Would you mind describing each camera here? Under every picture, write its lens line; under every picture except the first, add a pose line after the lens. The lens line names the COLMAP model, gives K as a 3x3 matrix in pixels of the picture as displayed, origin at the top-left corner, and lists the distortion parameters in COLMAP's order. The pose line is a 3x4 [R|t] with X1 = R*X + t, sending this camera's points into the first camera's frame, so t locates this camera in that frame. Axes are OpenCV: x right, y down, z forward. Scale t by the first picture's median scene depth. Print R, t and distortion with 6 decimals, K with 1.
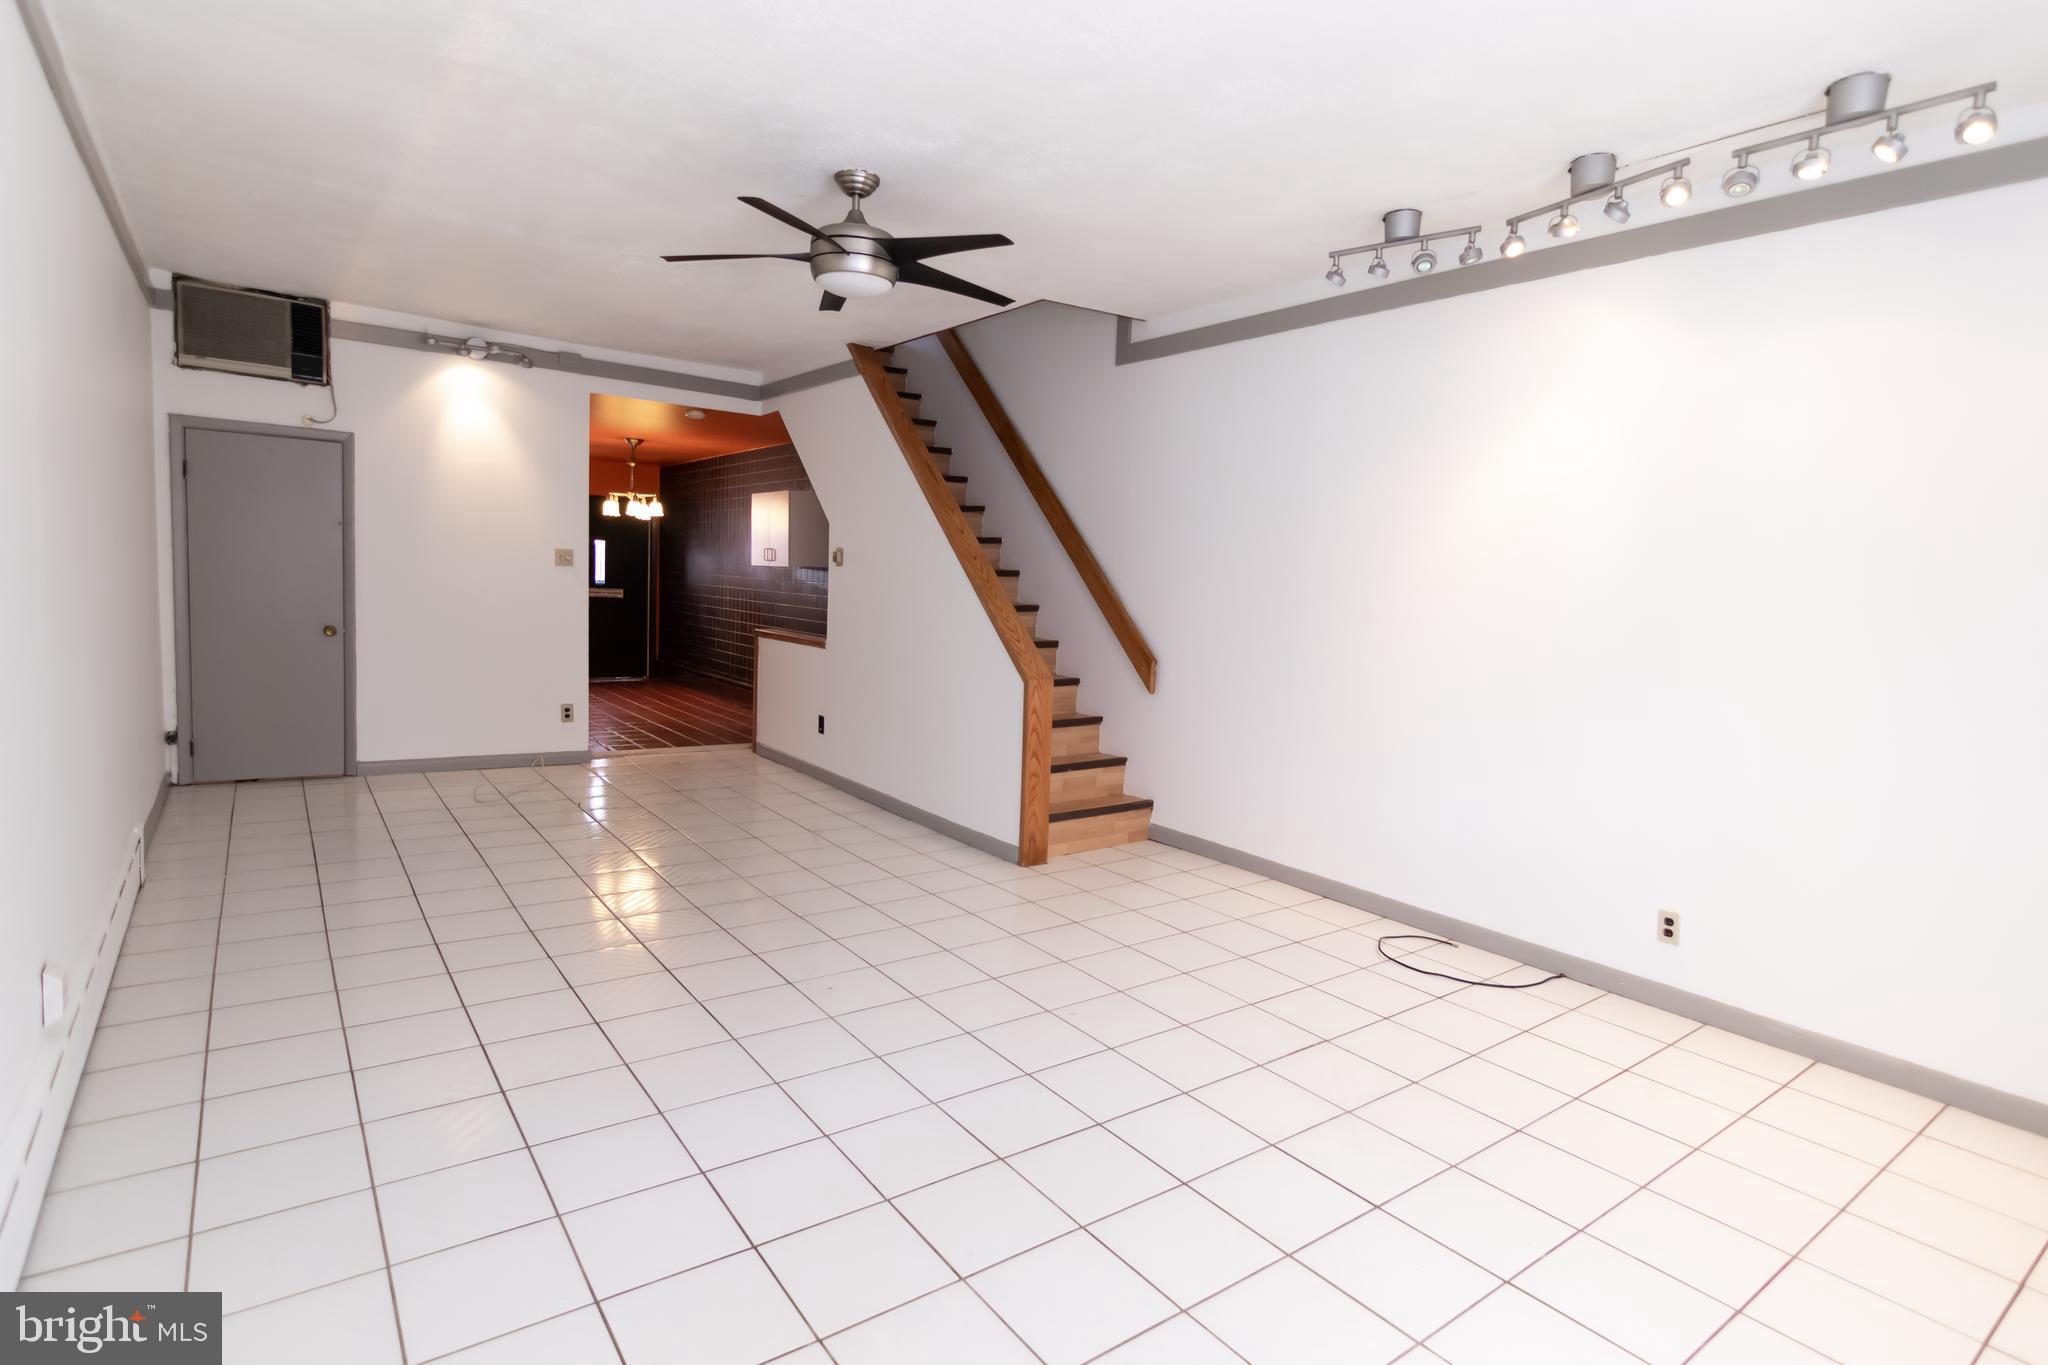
lens RADIAL K [[1041.2, 0, 1020.5], [0, 1041.2, 681.8], [0, 0, 1]] dist [-0.001716, 0.000265]
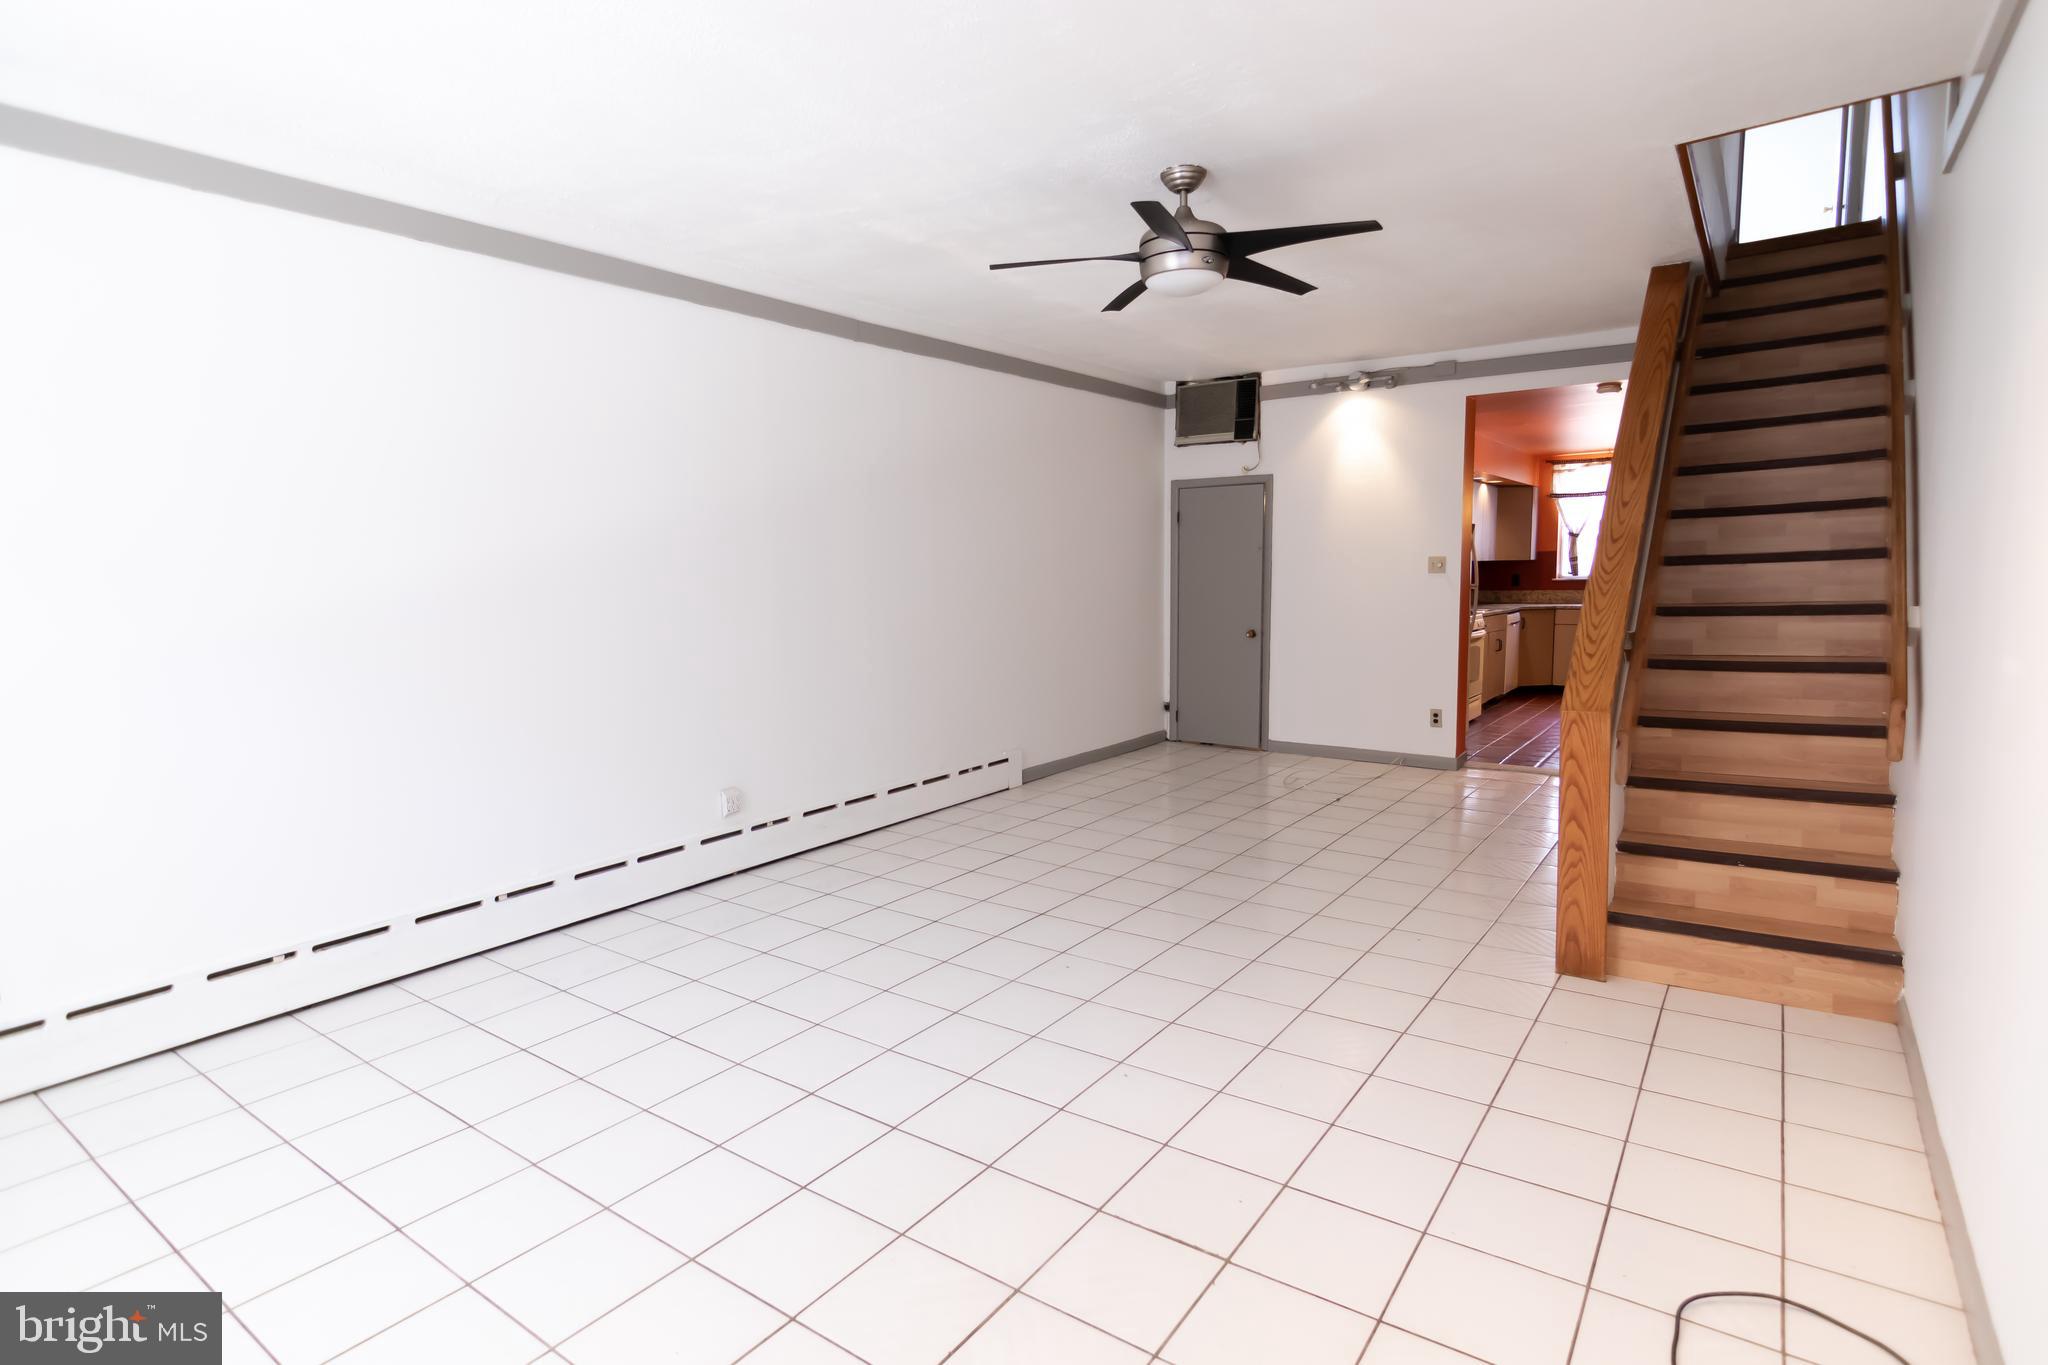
lens RADIAL K [[1041.2, 0, 1020.0], [0, 1041.2, 676.5], [0, 0, 1]] dist [-0.001716, 0.000265]
pose [[0.306414, 0.049695, -0.950600, 0.471536], [-0.063145, 0.997498, 0.031792, -0.020141], [0.949802, 0.050284, 0.308785, 0.356347]]
